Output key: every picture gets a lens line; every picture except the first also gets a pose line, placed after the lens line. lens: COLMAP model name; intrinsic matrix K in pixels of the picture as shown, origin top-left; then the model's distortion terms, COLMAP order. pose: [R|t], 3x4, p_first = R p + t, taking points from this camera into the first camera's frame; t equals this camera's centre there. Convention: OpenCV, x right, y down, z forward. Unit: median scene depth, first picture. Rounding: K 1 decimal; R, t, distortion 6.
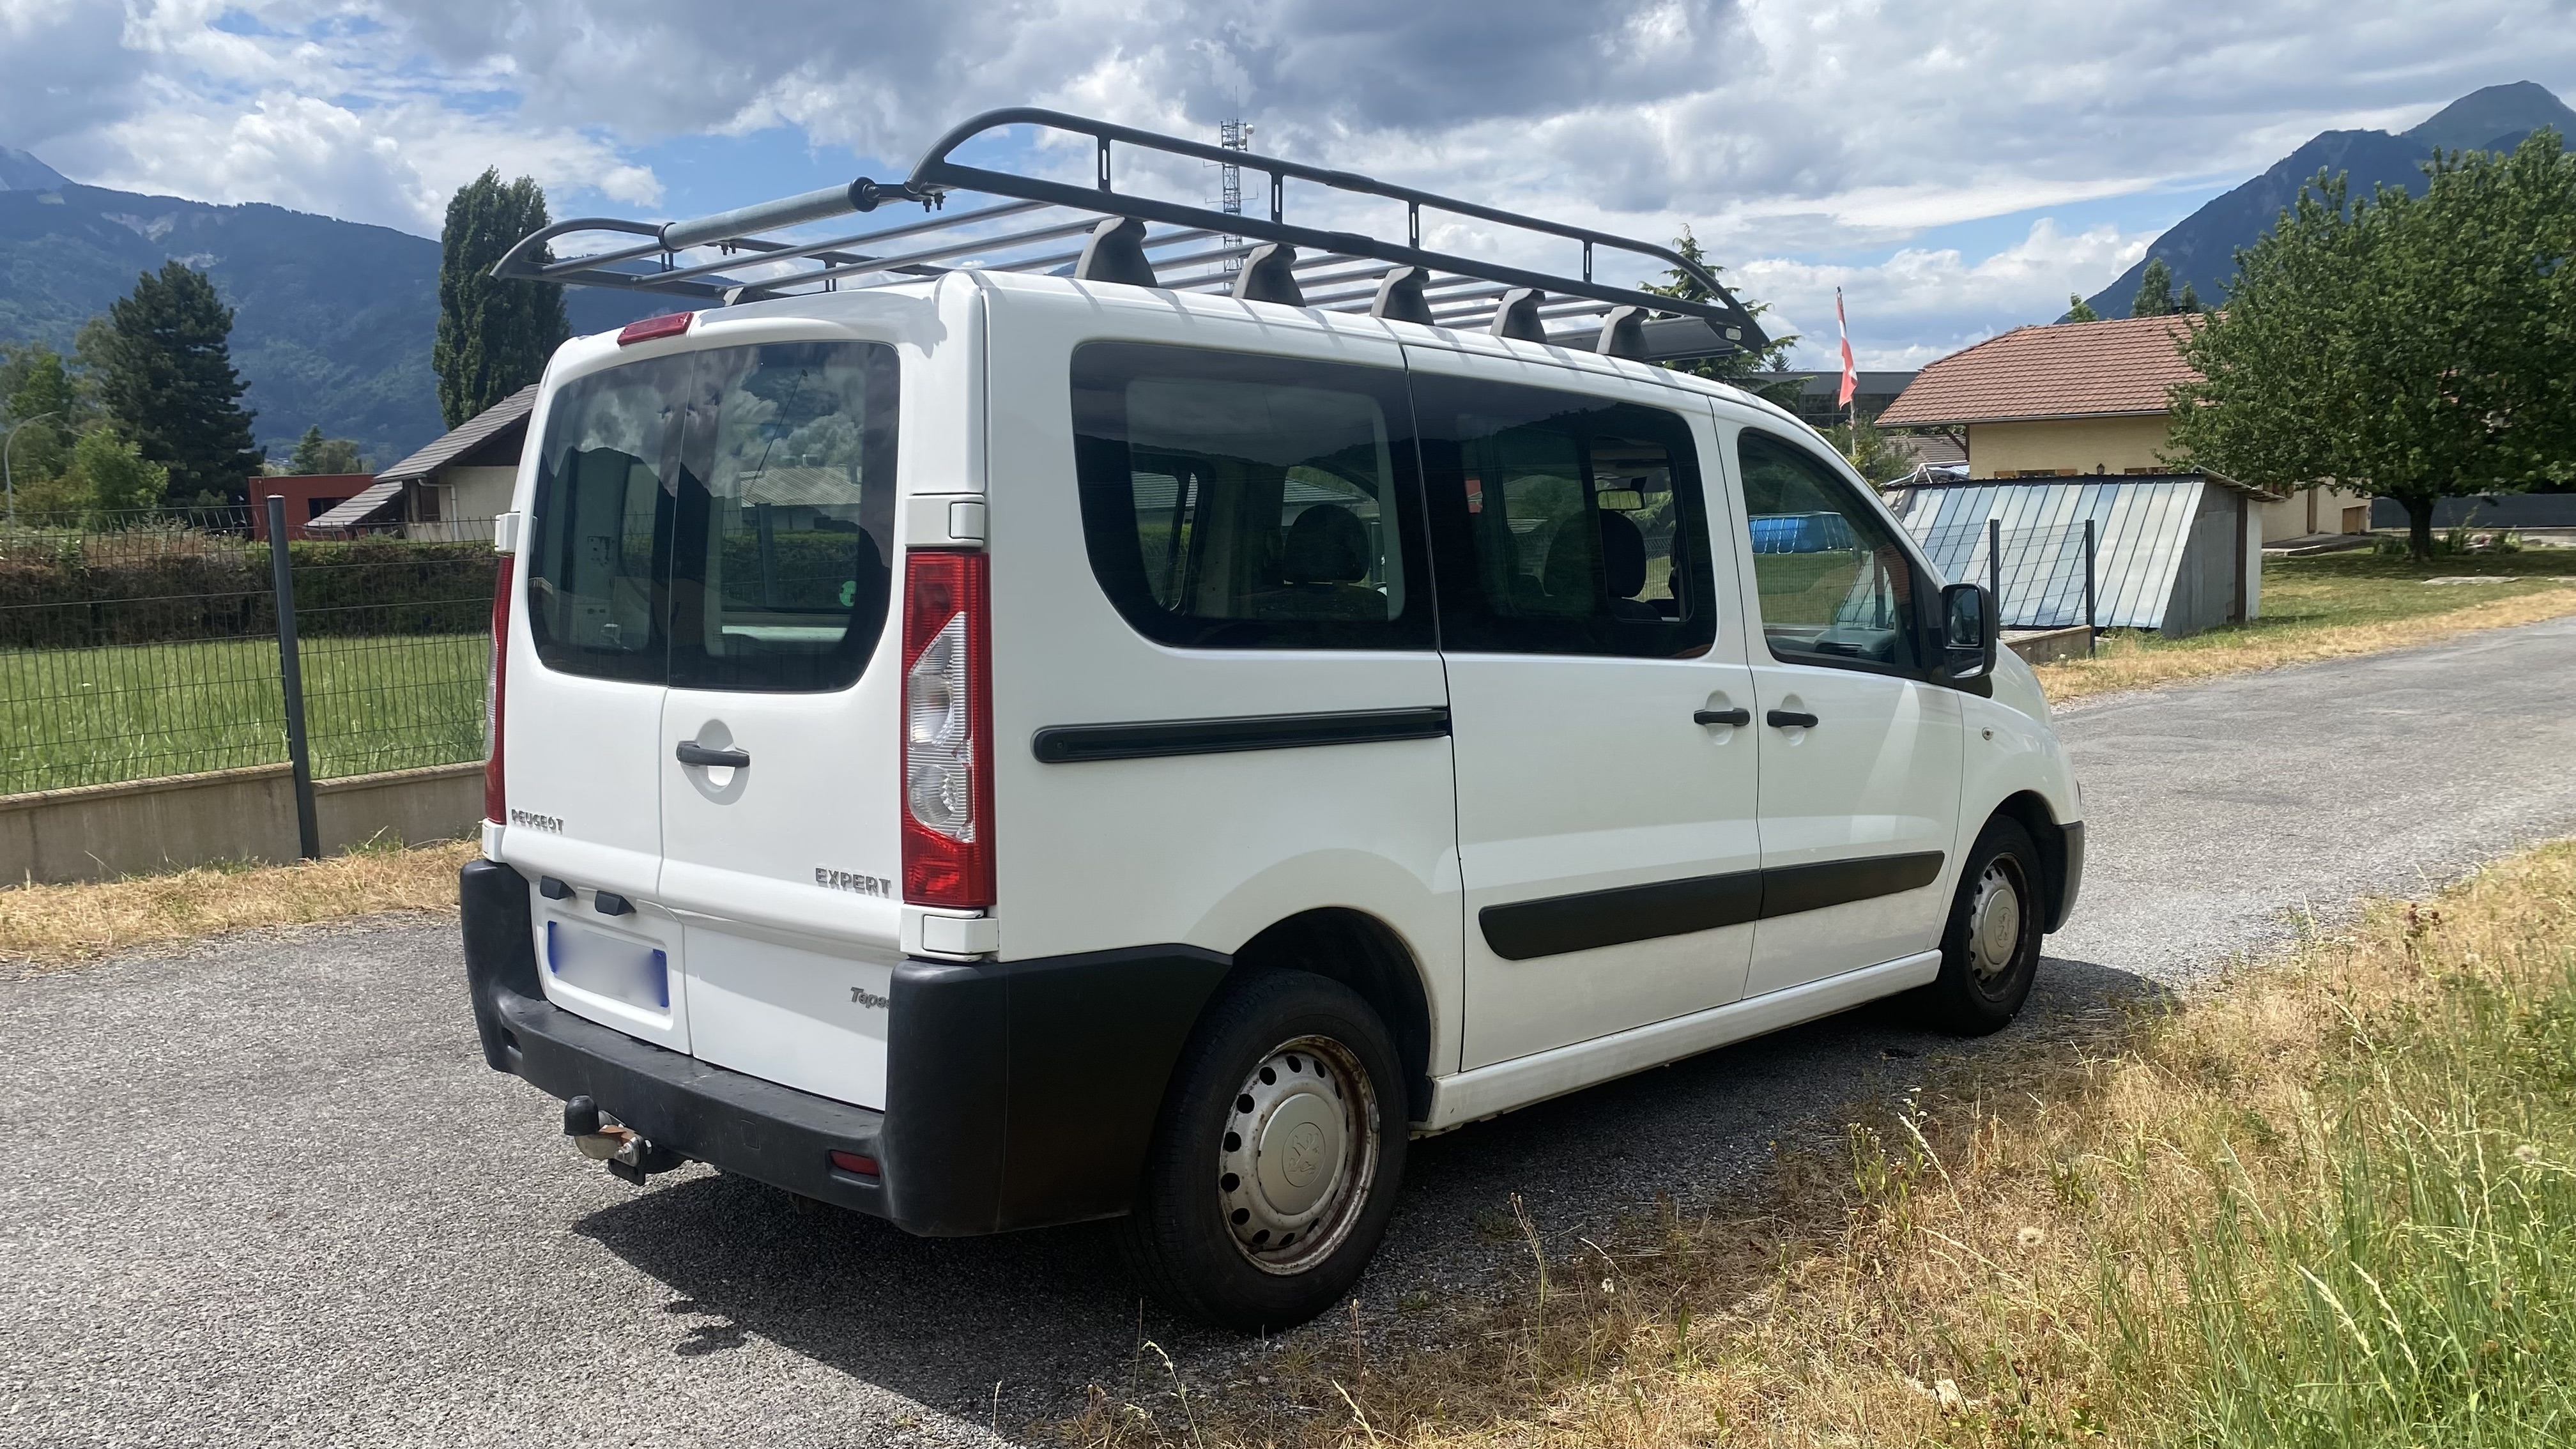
lens RADIAL K [[1956.0, 0, 1286.4], [0, 1956.0, 740.8], [0, 0, 1]] dist [0.032293, -0.037807]
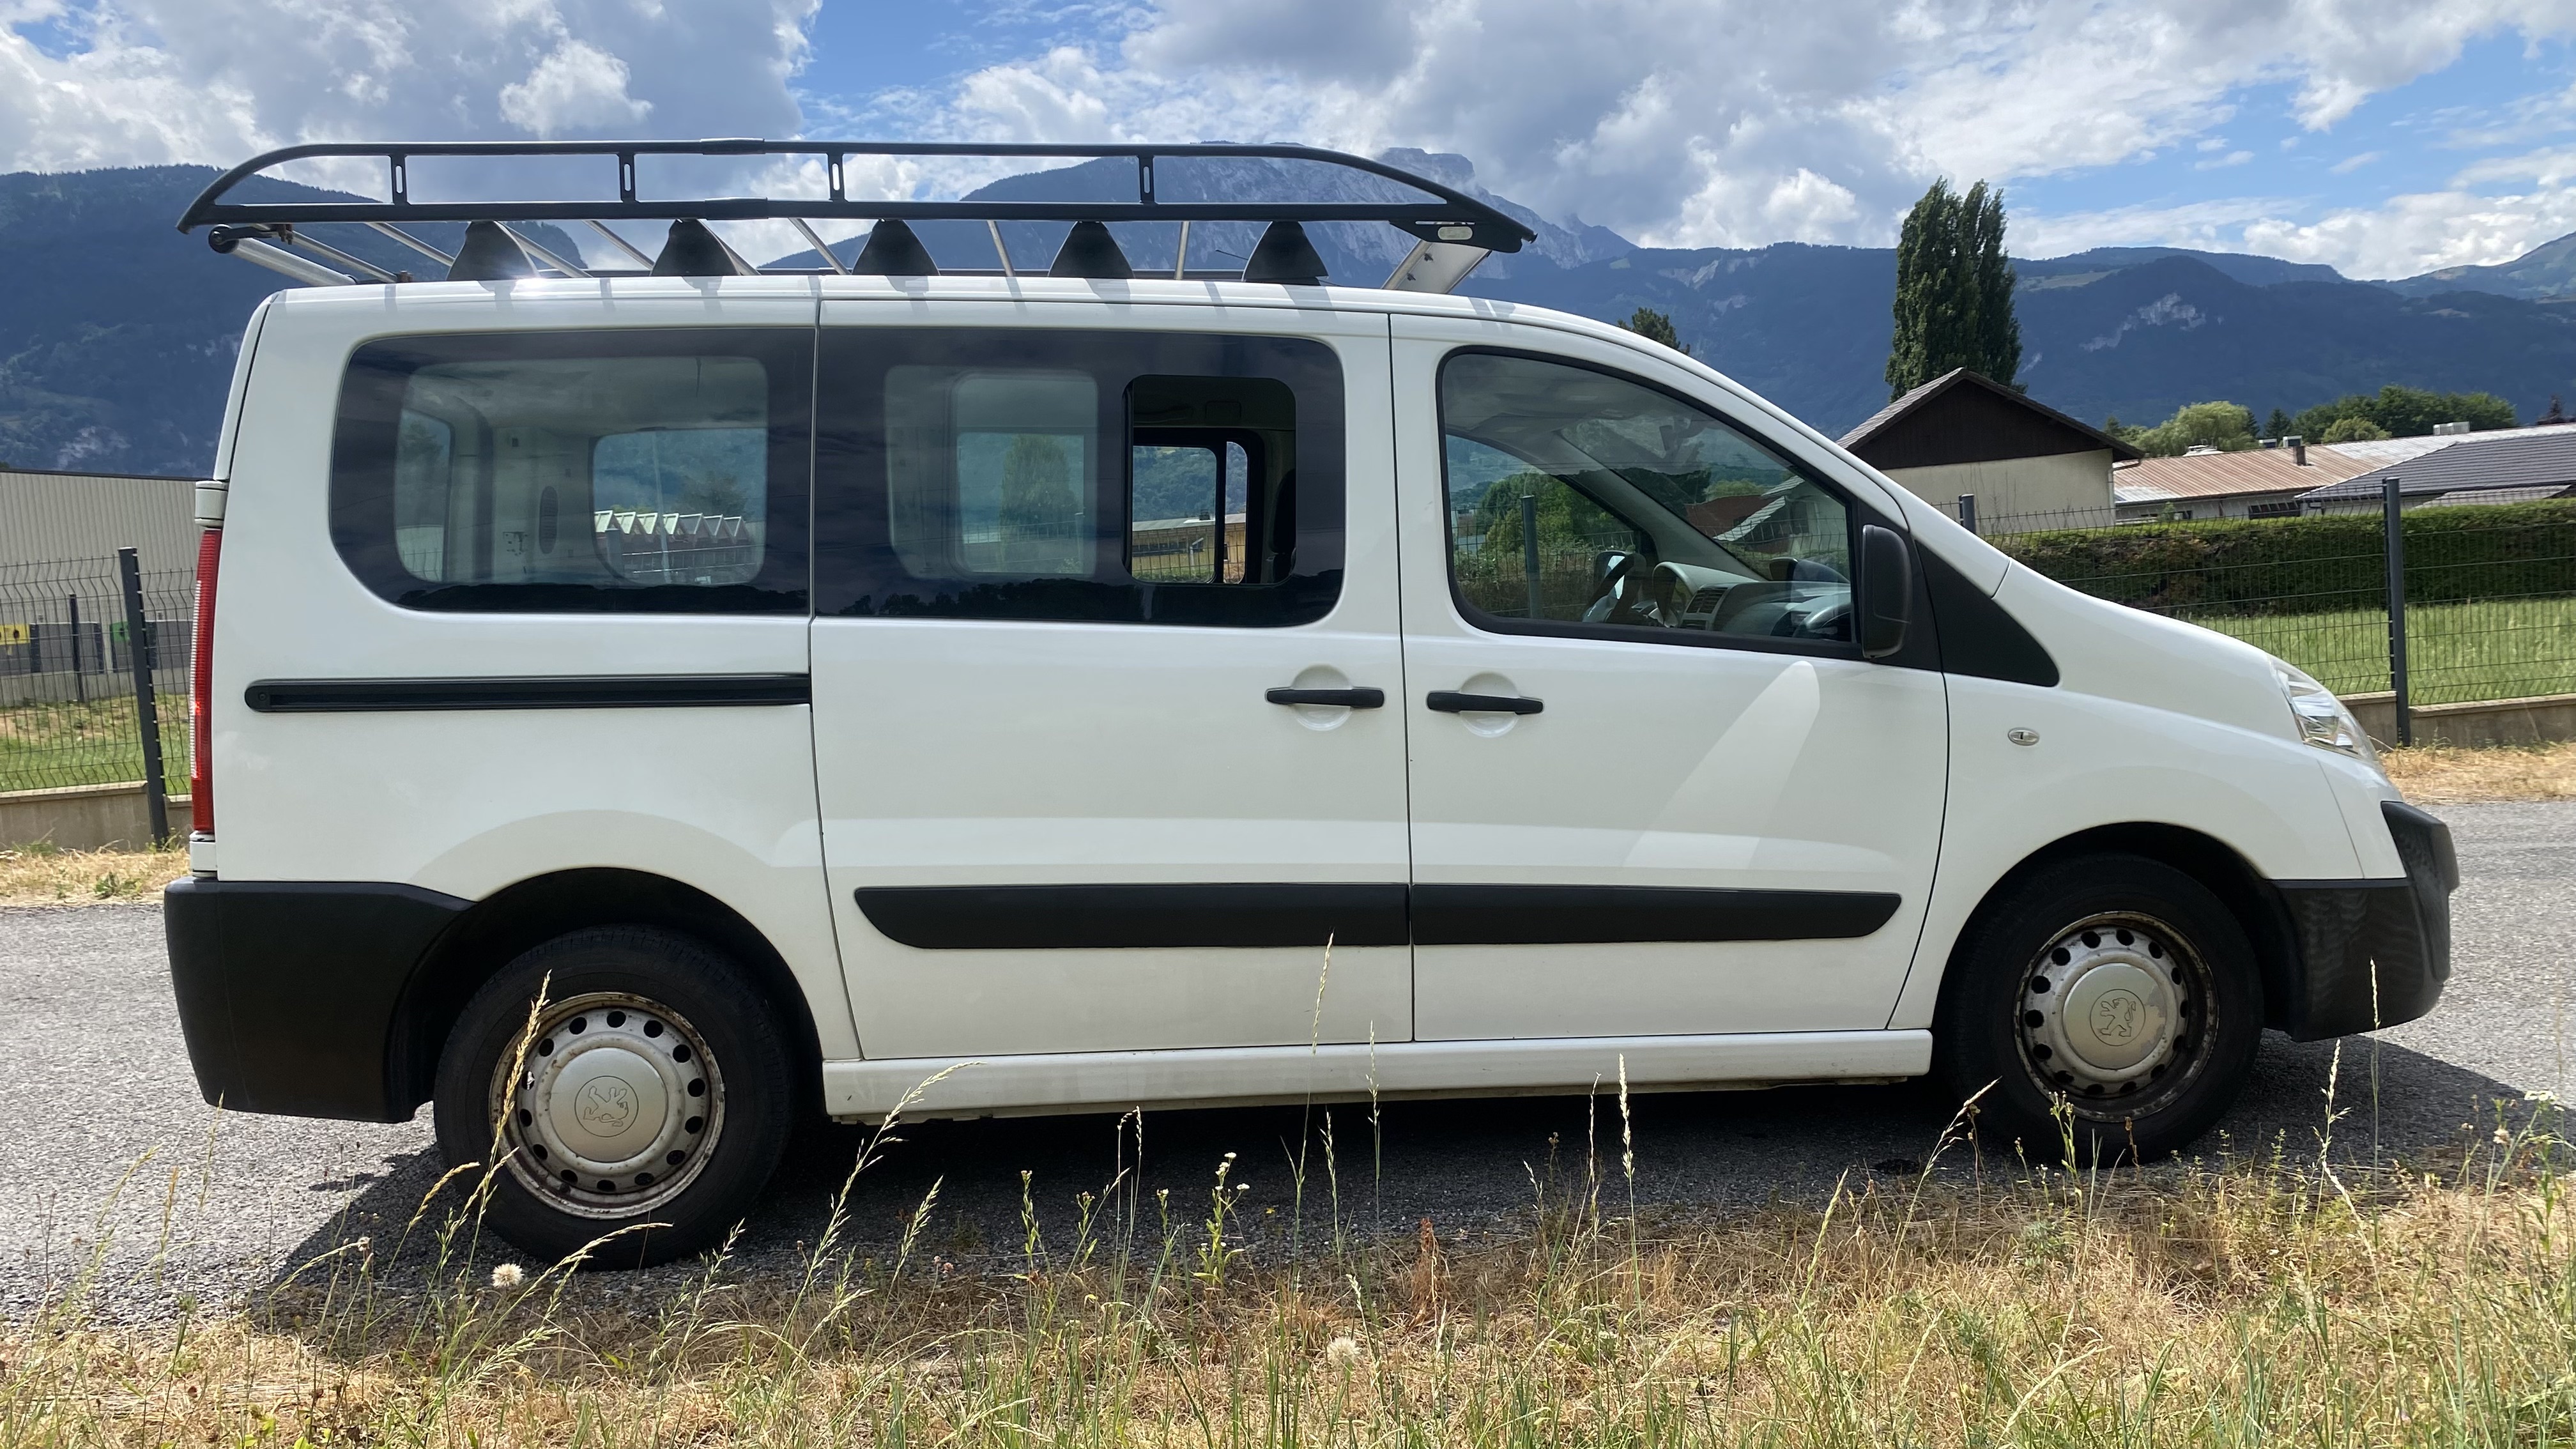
lens RADIAL K [[1956.0, 0, 1290.1], [0, 1956.0, 713.0], [0, 0, 1]] dist [0.032293, -0.037807]
pose [[0.763461, 0.022849, -0.645449, 0.851897], [-0.031365, 0.999507, -0.001716, -0.003548], [0.645092, 0.021554, 0.763801, 0.397762]]
